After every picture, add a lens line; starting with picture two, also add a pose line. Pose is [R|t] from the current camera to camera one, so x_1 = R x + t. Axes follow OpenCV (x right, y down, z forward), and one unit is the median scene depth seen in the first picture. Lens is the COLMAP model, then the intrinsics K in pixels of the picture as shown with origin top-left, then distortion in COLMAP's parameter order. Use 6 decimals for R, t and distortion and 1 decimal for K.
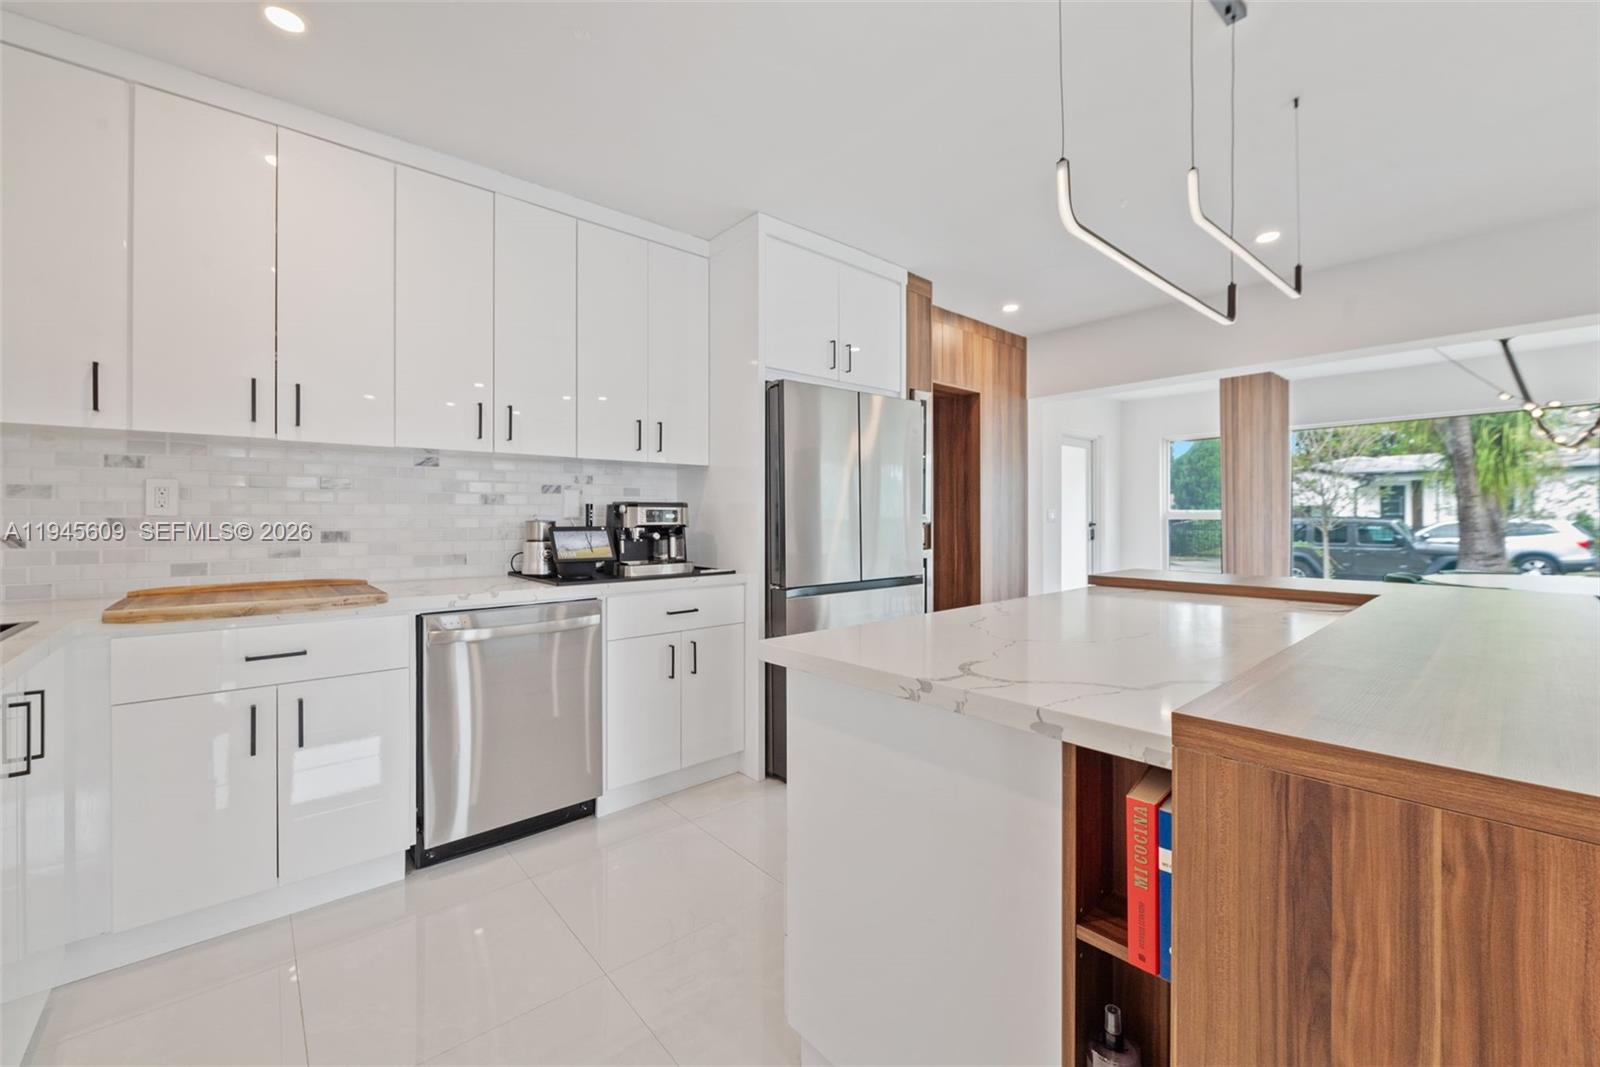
lens RADIAL K [[638.1, 0, 797.4], [0, 638.1, 518.3], [0, 0, 1]] dist [0.000272, -0.000032]
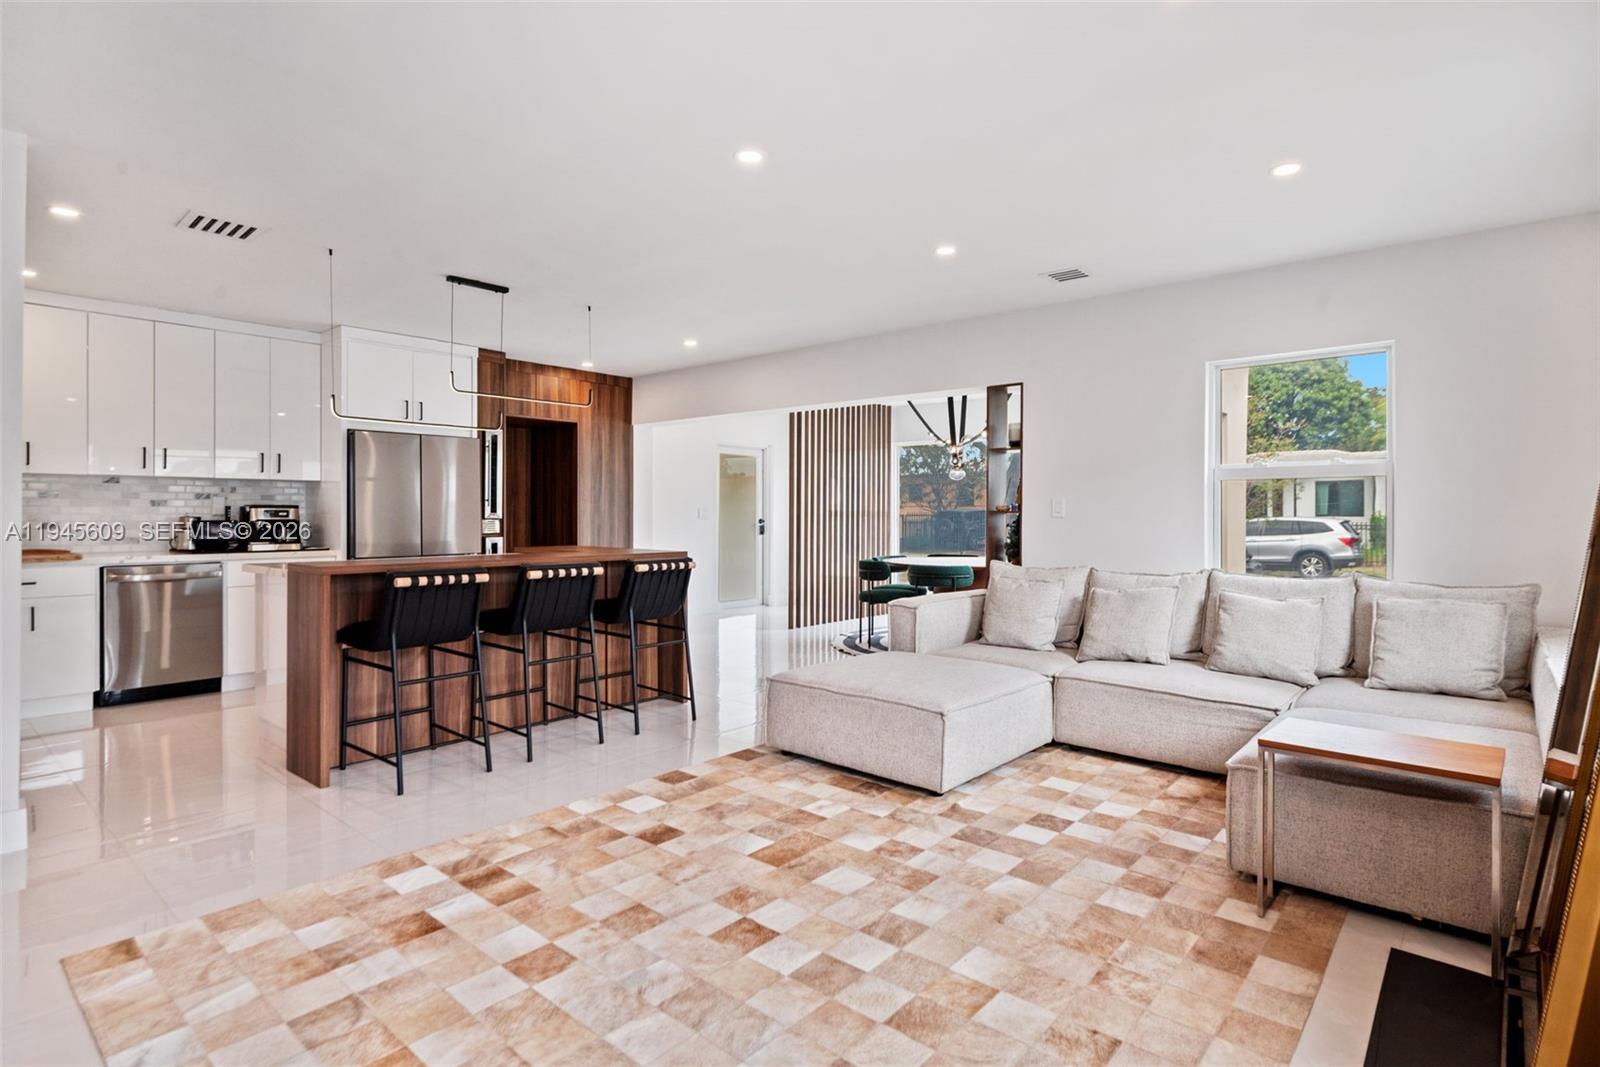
lens RADIAL K [[797.5, 0, 797.7], [0, 797.5, 526.2], [0, 0, 1]] dist [0.000209, -0.000540]
pose [[0.990122, 0.003001, 0.140179, 0.515488], [-0.005327, 0.999854, 0.016224, -0.008048], [-0.140110, -0.016811, 0.989993, -0.748417]]
